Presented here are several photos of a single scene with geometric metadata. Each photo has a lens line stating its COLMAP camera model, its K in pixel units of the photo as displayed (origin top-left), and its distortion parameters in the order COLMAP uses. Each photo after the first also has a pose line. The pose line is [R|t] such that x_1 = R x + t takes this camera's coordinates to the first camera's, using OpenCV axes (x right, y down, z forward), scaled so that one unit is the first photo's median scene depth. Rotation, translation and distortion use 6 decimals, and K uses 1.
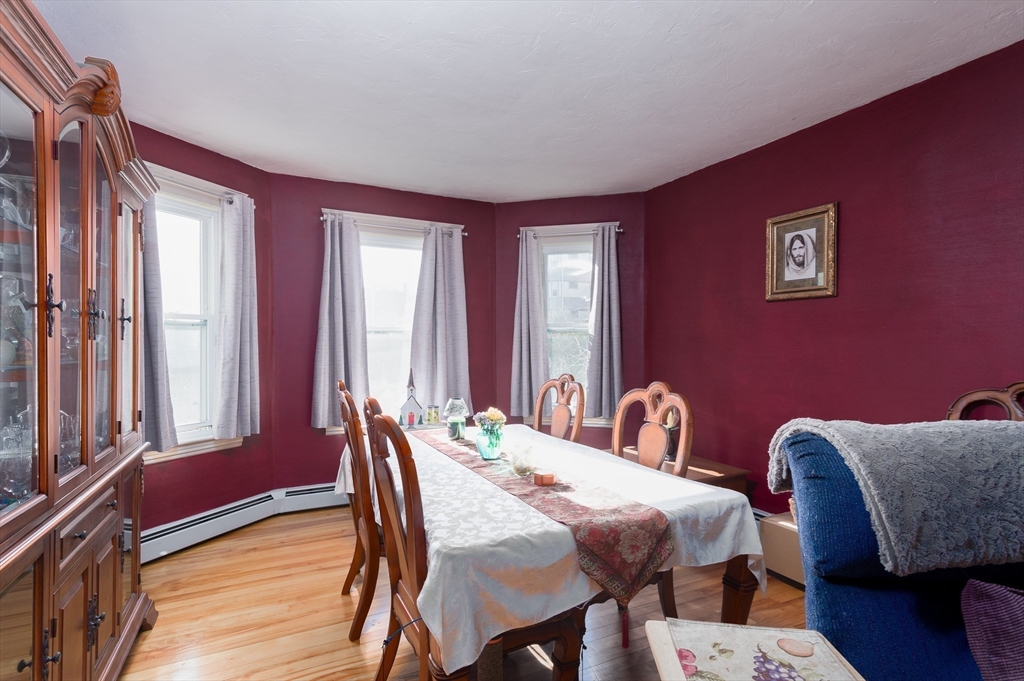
lens RADIAL K [[491.8, 0, 515.1], [0, 491.8, 339.0], [0, 0, 1]] dist [0.003006, 0.000352]
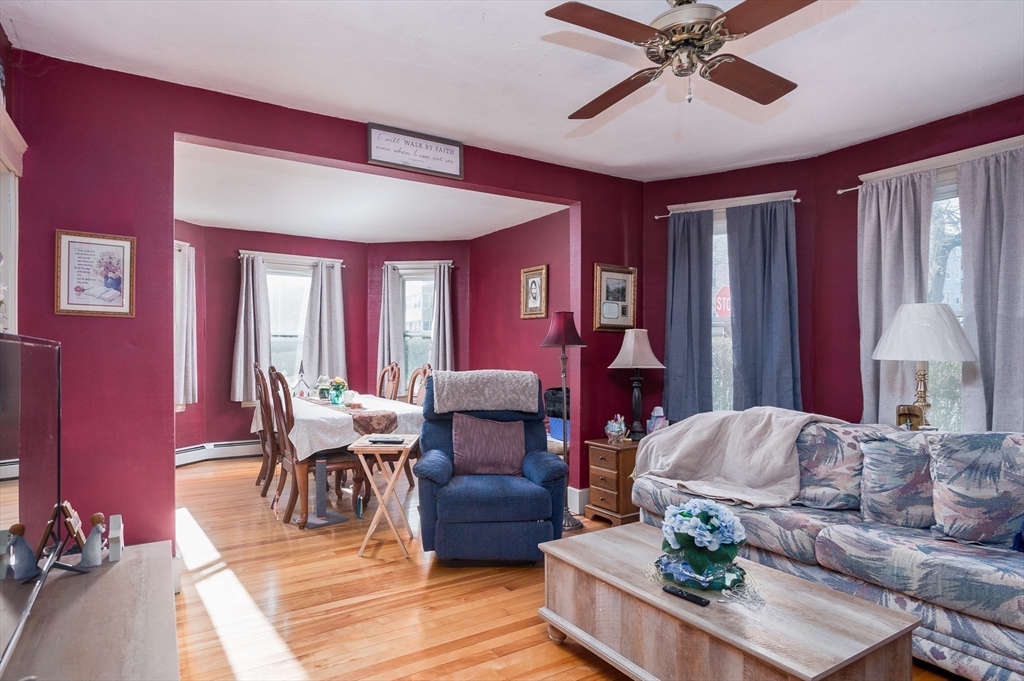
lens RADIAL K [[583.6, 0, 508.9], [0, 583.6, 343.5], [0, 0, 1]] dist [-0.001485, -0.000169]
pose [[0.995833, 0.006197, 0.090986, 0.294166], [-0.006585, 0.999970, 0.003963, -0.002359], [-0.090959, -0.004545, 0.995844, -0.951416]]
